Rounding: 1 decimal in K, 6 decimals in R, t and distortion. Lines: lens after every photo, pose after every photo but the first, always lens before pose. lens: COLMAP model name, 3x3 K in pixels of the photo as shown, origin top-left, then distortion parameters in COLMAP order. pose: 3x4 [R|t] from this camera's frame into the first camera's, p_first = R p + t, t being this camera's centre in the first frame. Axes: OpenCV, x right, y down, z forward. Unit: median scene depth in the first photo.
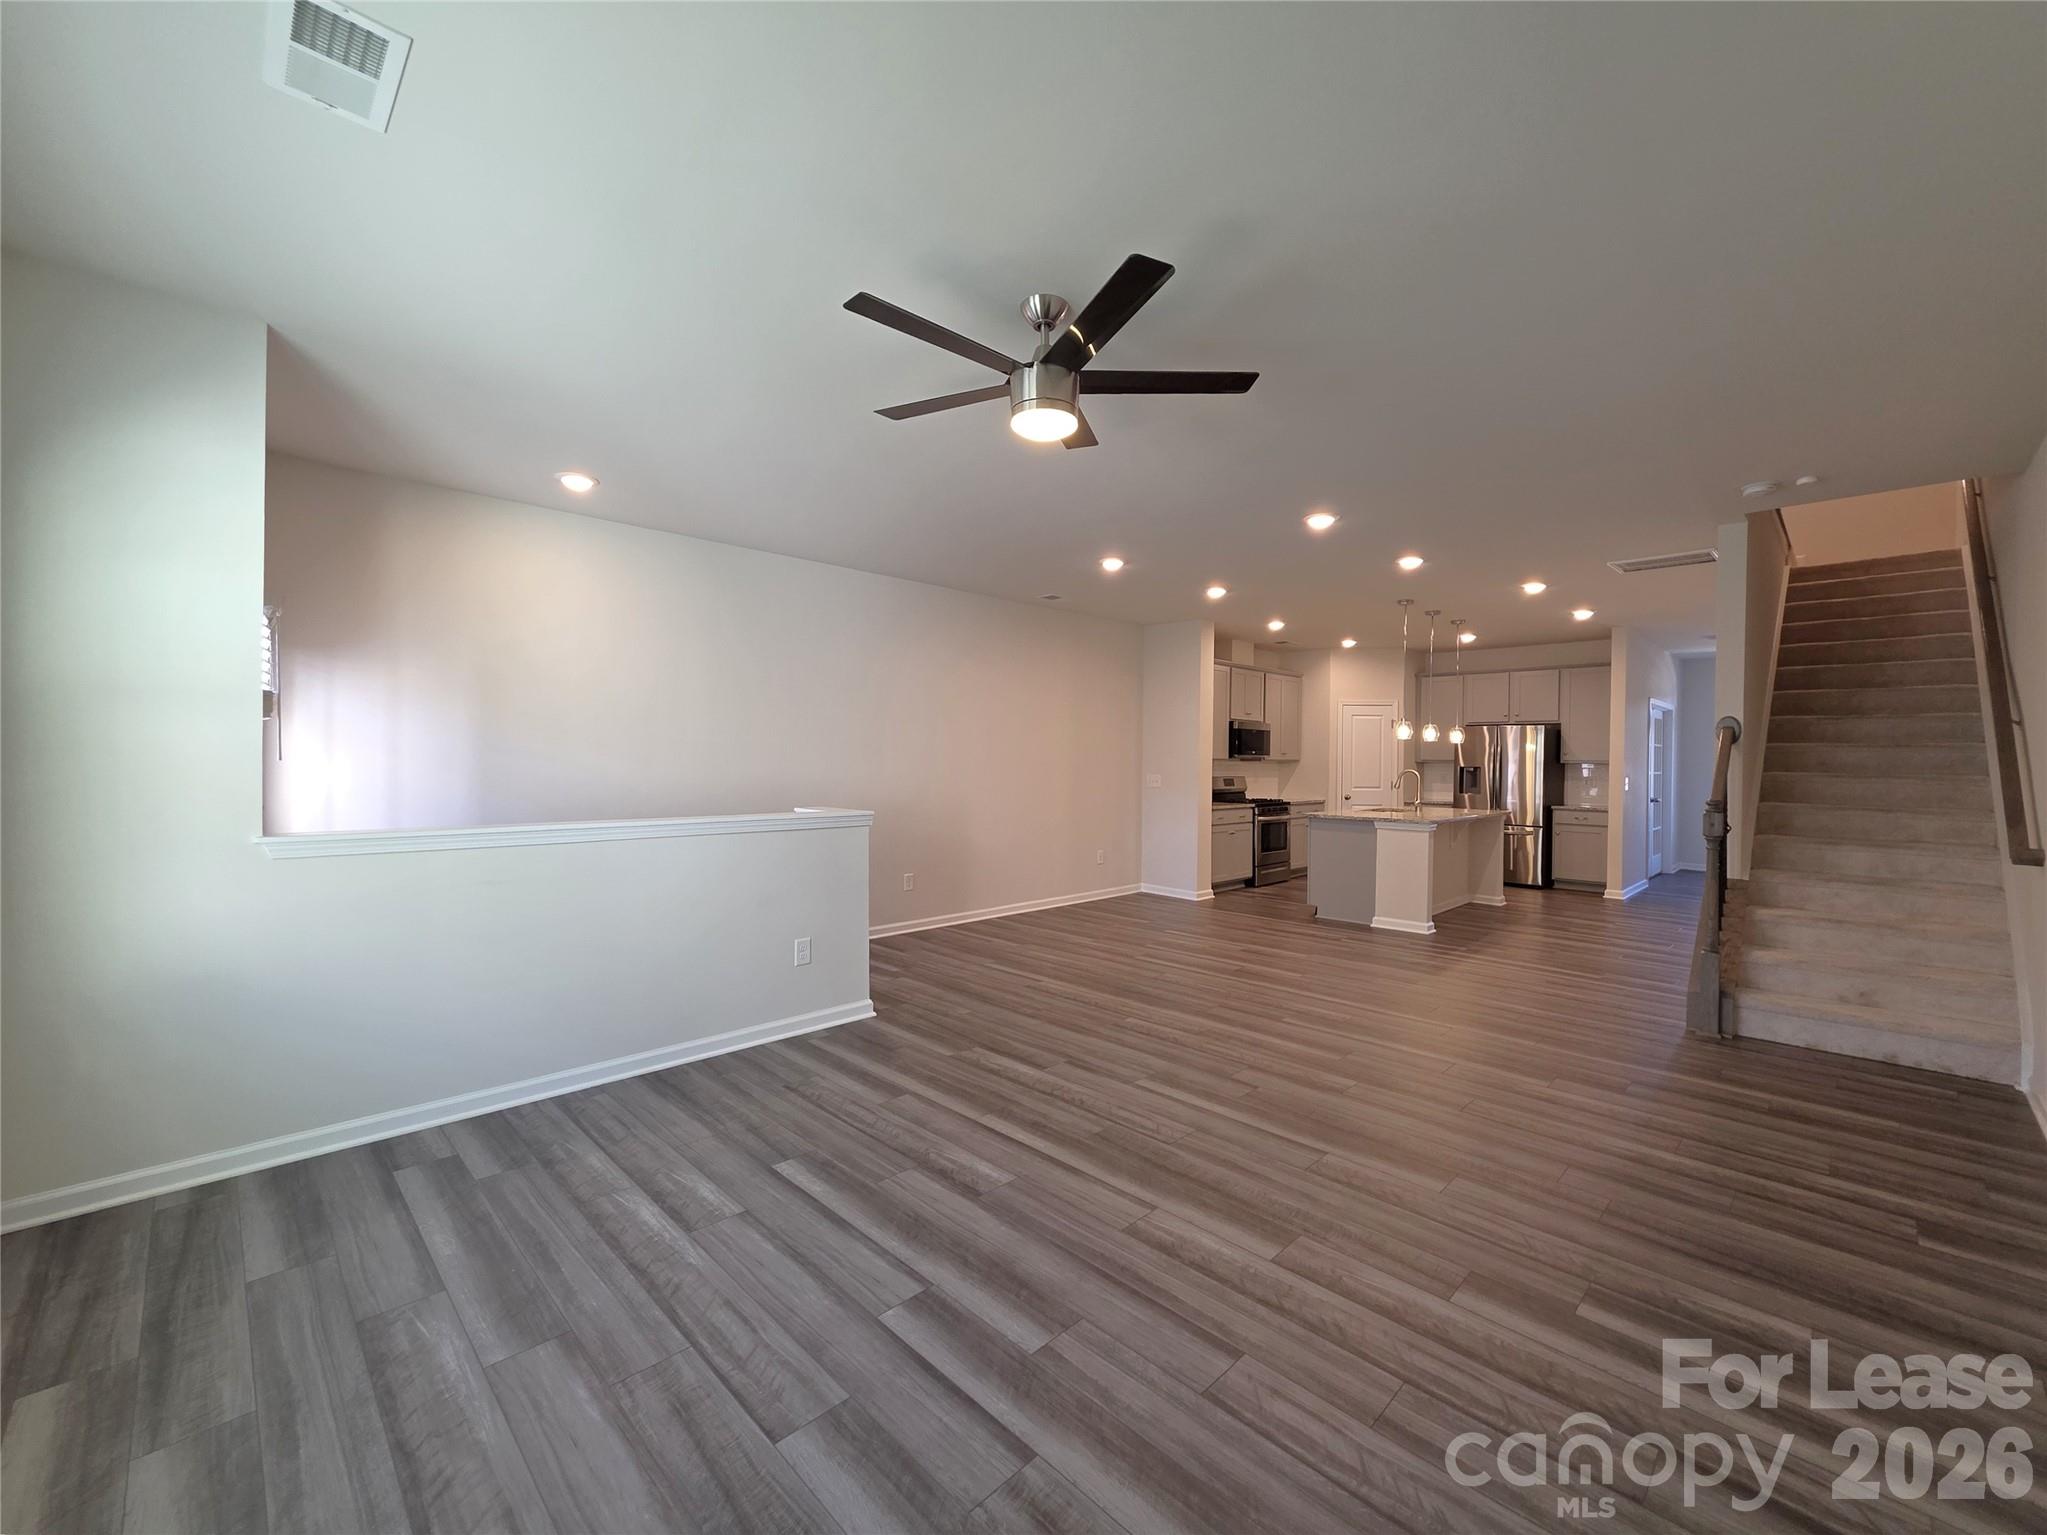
lens RADIAL K [[824.7, 0, 1038.3], [0, 824.7, 765.2], [0, 0, 1]] dist [0.009245, -0.000210]
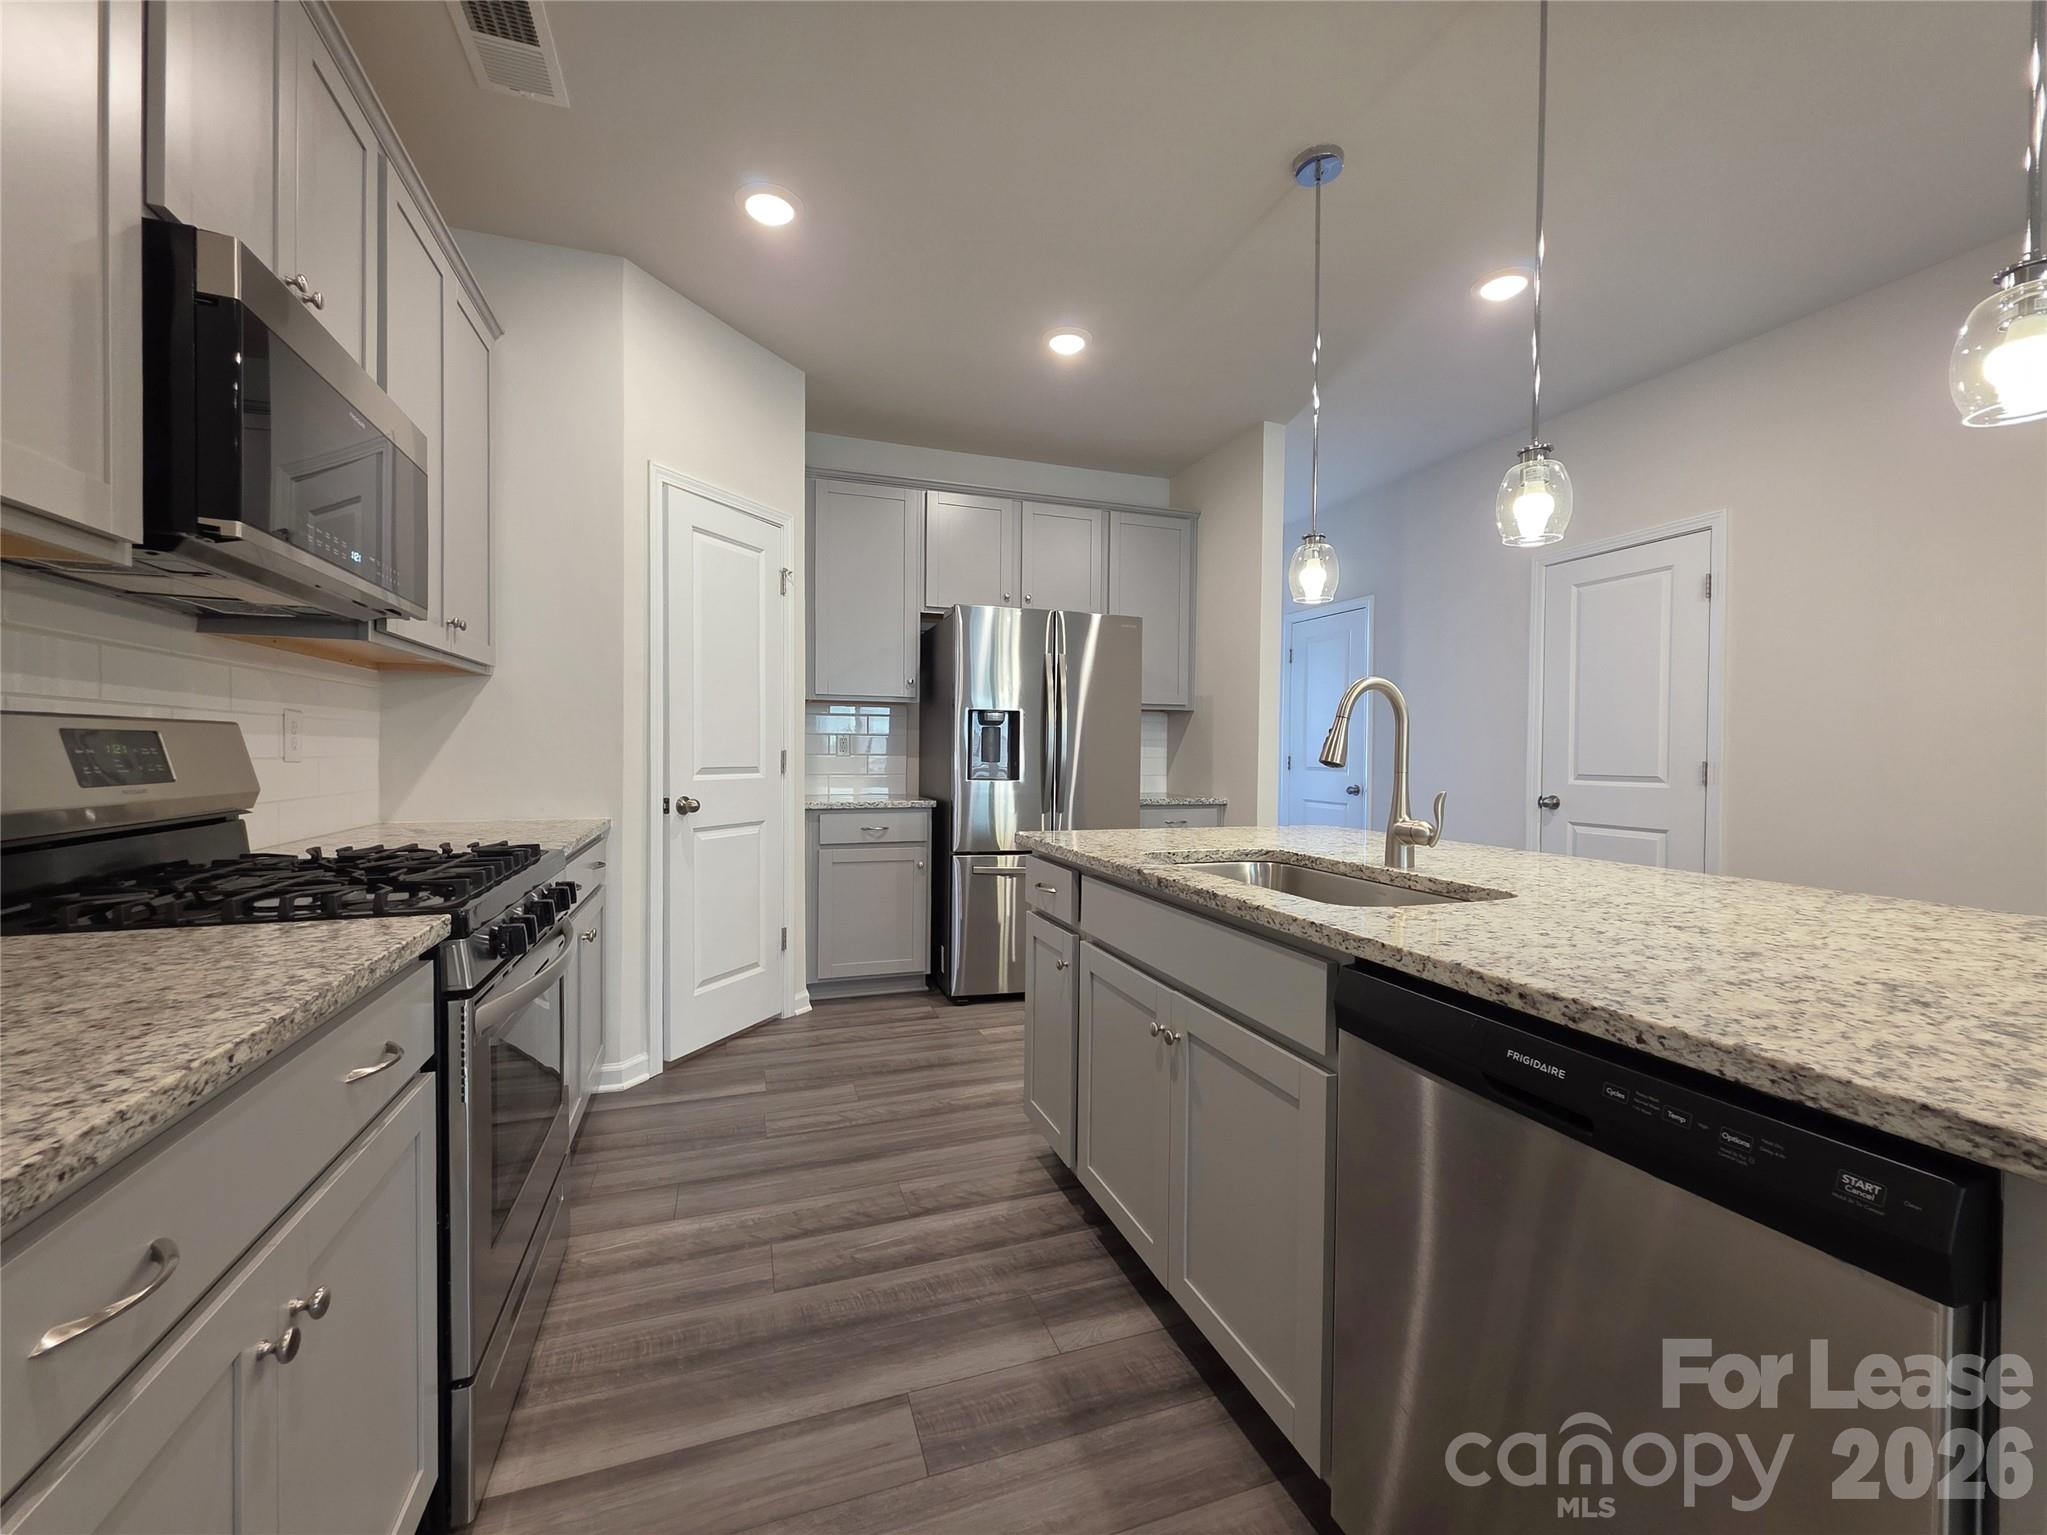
lens RADIAL K [[824.7, 0, 1020.9], [0, 824.7, 765.1], [0, 0, 1]] dist [0.009245, -0.000210]
pose [[0.443178, -0.020832, 0.896192, 0.179900], [0.002465, 0.999754, 0.022020, 0.020222], [-0.896430, -0.007550, 0.443120, 0.836559]]
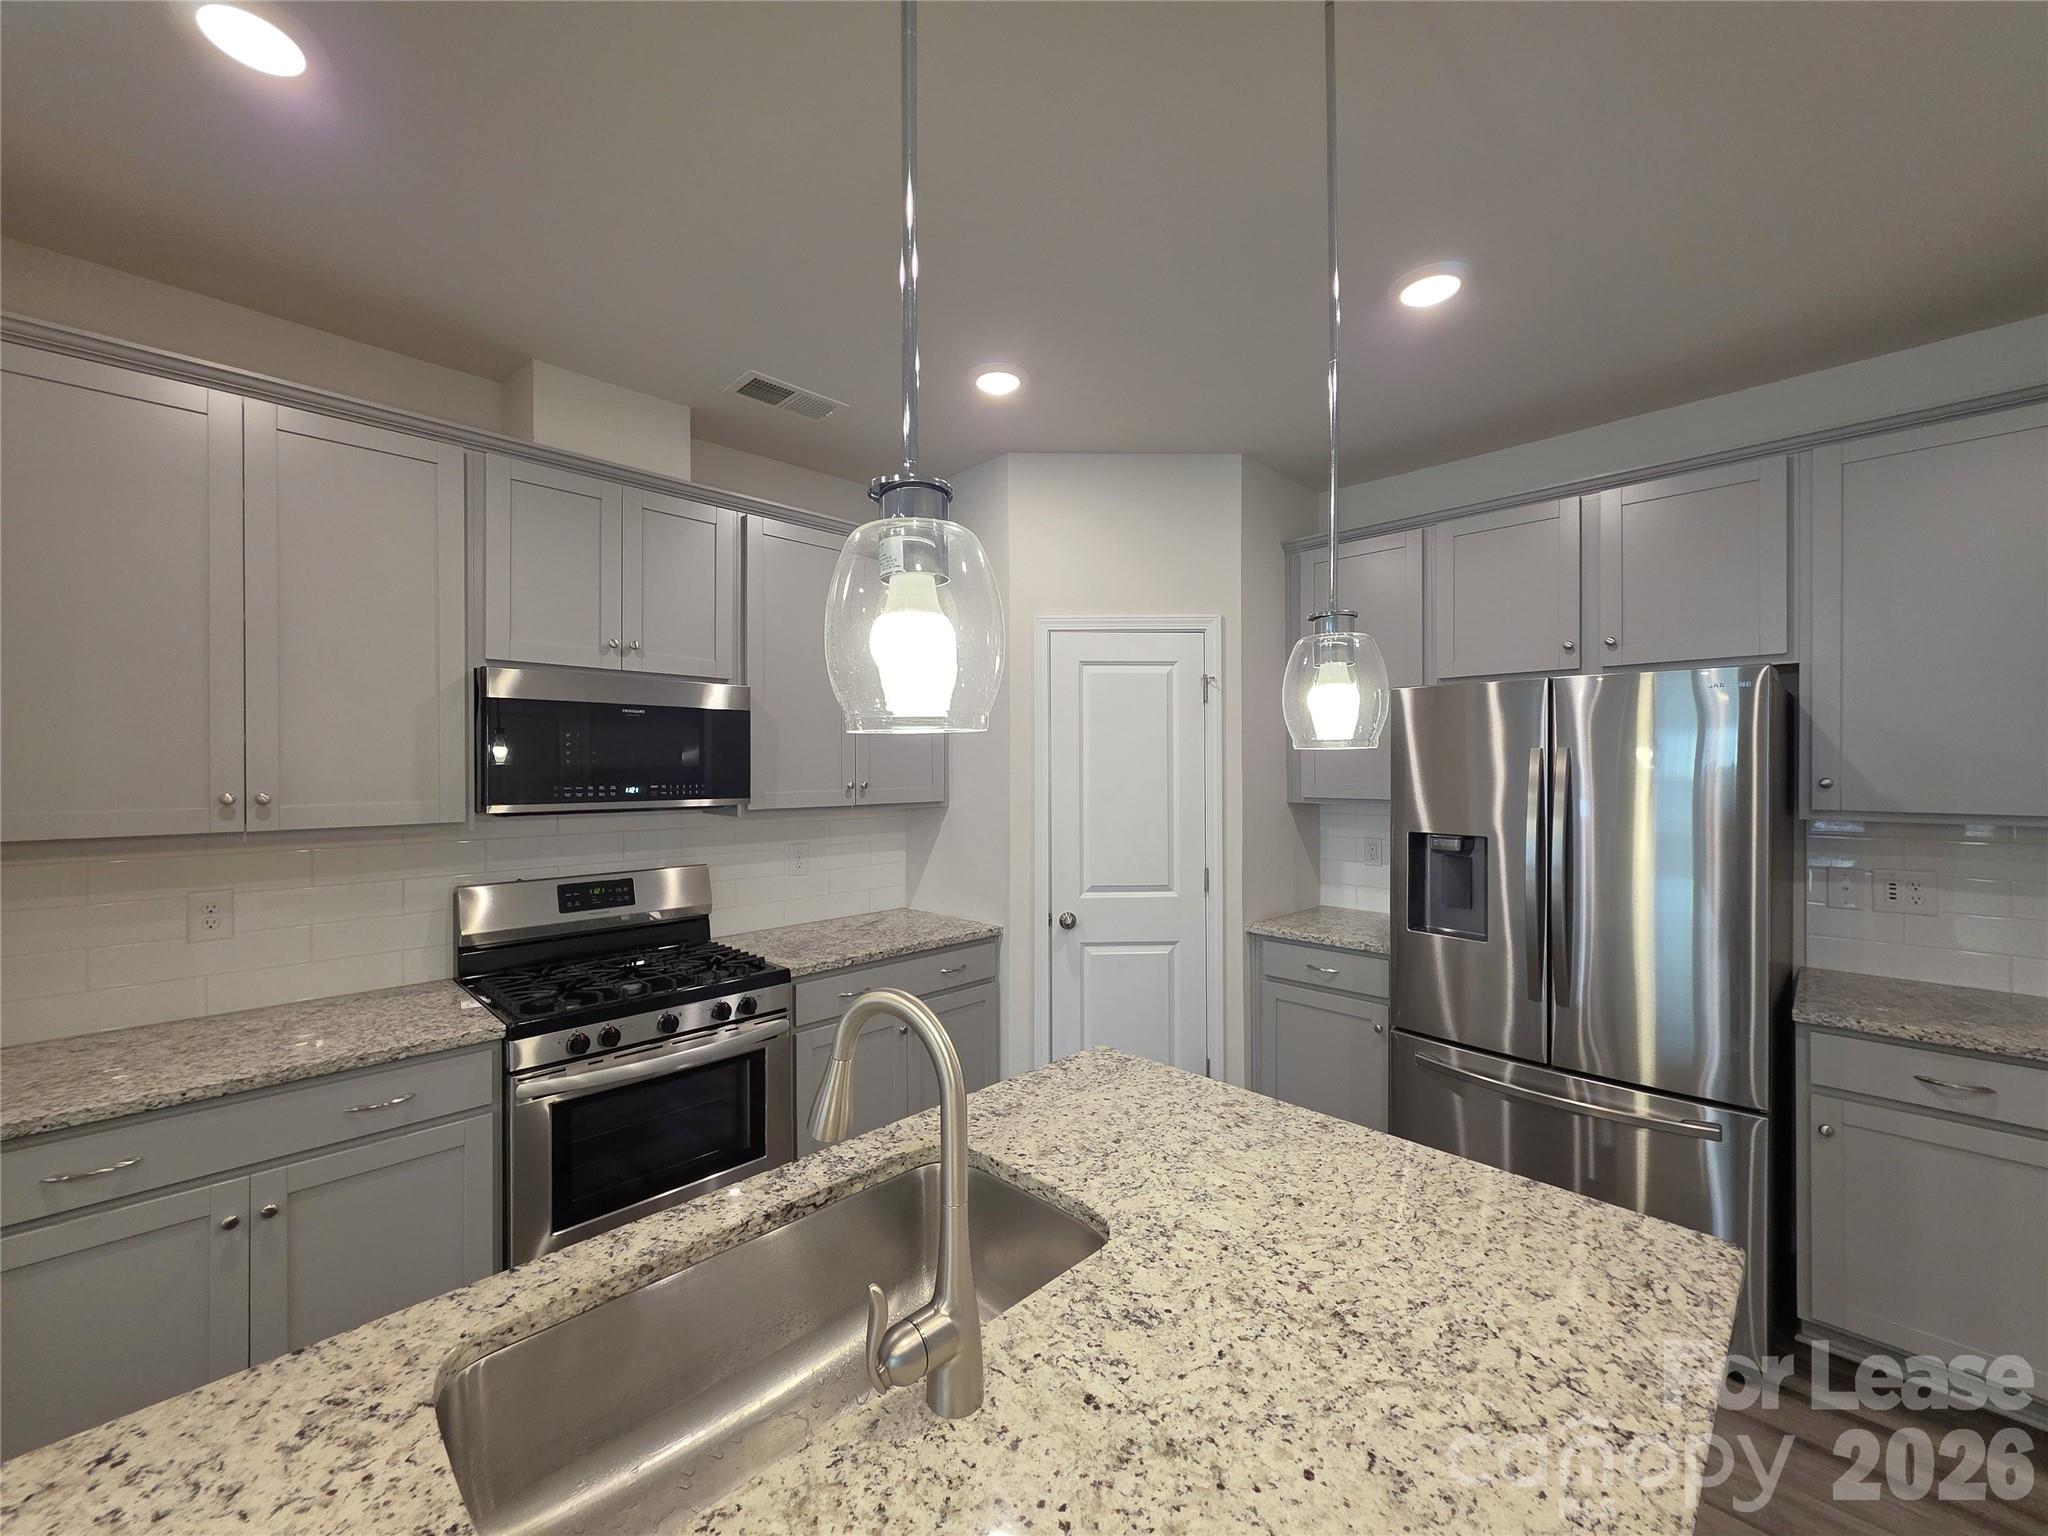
lens RADIAL K [[825.1, 0, 1025.1], [0, 825.1, 765.7], [0, 0, 1]] dist [0.009245, -0.000210]
pose [[0.999932, -0.011145, 0.003314, 0.392952], [0.011173, 0.999903, -0.008324, -0.020417], [-0.003221, 0.008360, 0.999960, 0.747831]]
